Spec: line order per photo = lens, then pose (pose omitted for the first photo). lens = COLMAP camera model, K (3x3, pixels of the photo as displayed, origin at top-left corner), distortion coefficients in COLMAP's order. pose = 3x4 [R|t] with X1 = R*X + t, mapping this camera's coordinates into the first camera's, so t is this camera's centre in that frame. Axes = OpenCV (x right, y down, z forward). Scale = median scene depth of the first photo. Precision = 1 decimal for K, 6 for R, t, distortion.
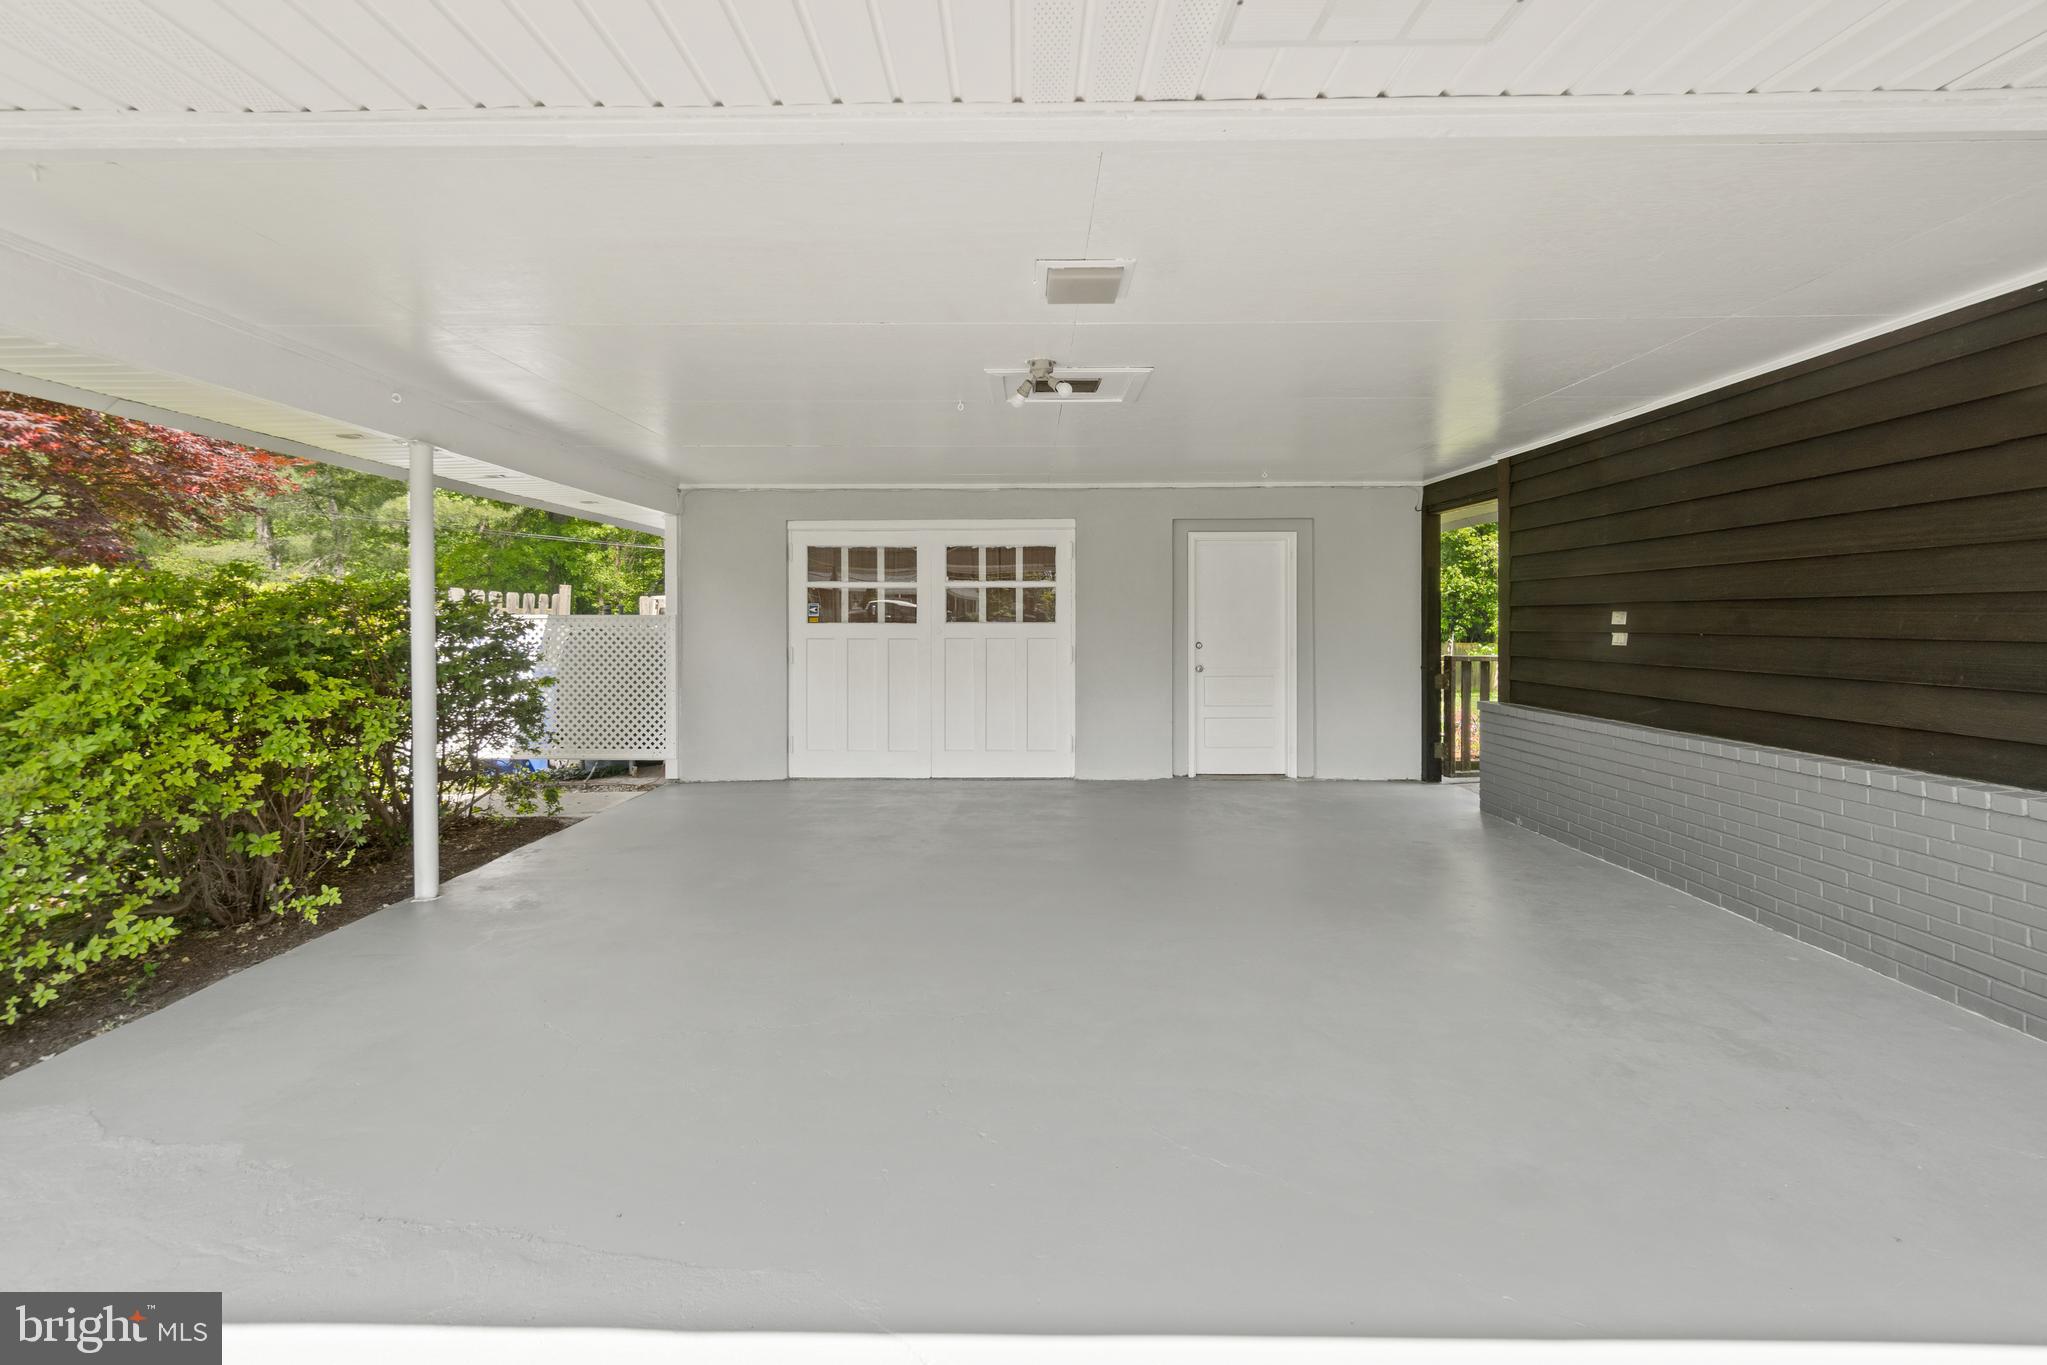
lens RADIAL K [[965.1, 0, 1075.2], [0, 965.1, 618.7], [0, 0, 1]] dist [0.001094, -0.000004]
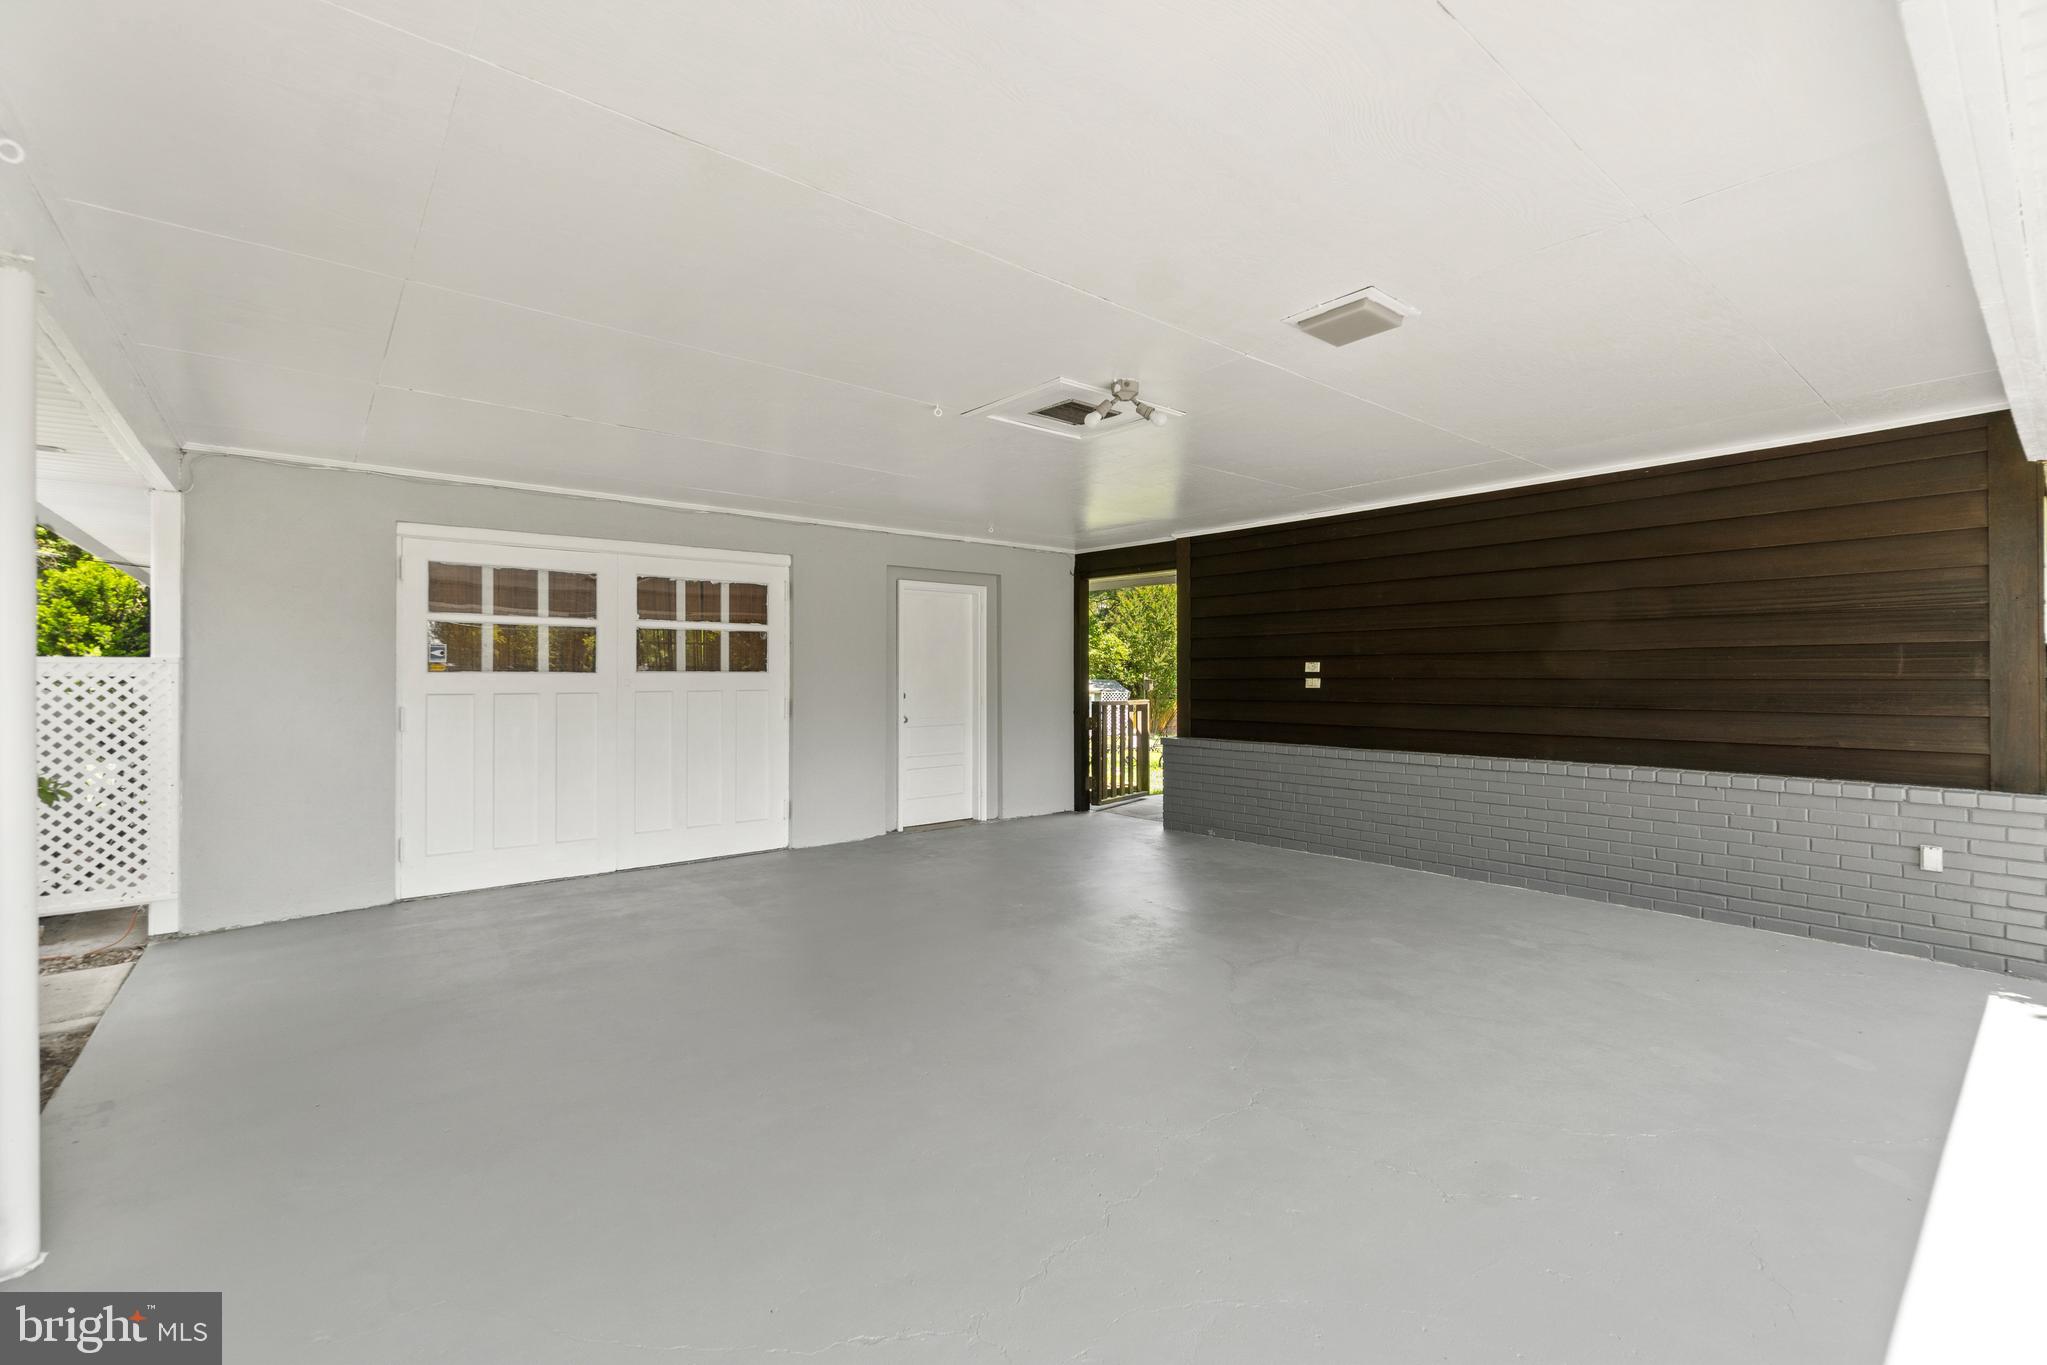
lens RADIAL K [[899.3, 0, 1000.7], [0, 899.3, 666.2], [0, 0, 1]] dist [-0.002198, -0.000398]
pose [[0.753586, 0.006984, 0.657312, -0.402029], [0.001349, 0.999925, -0.012170, 0.008849], [-0.657348, 0.010058, 0.753520, 0.250484]]
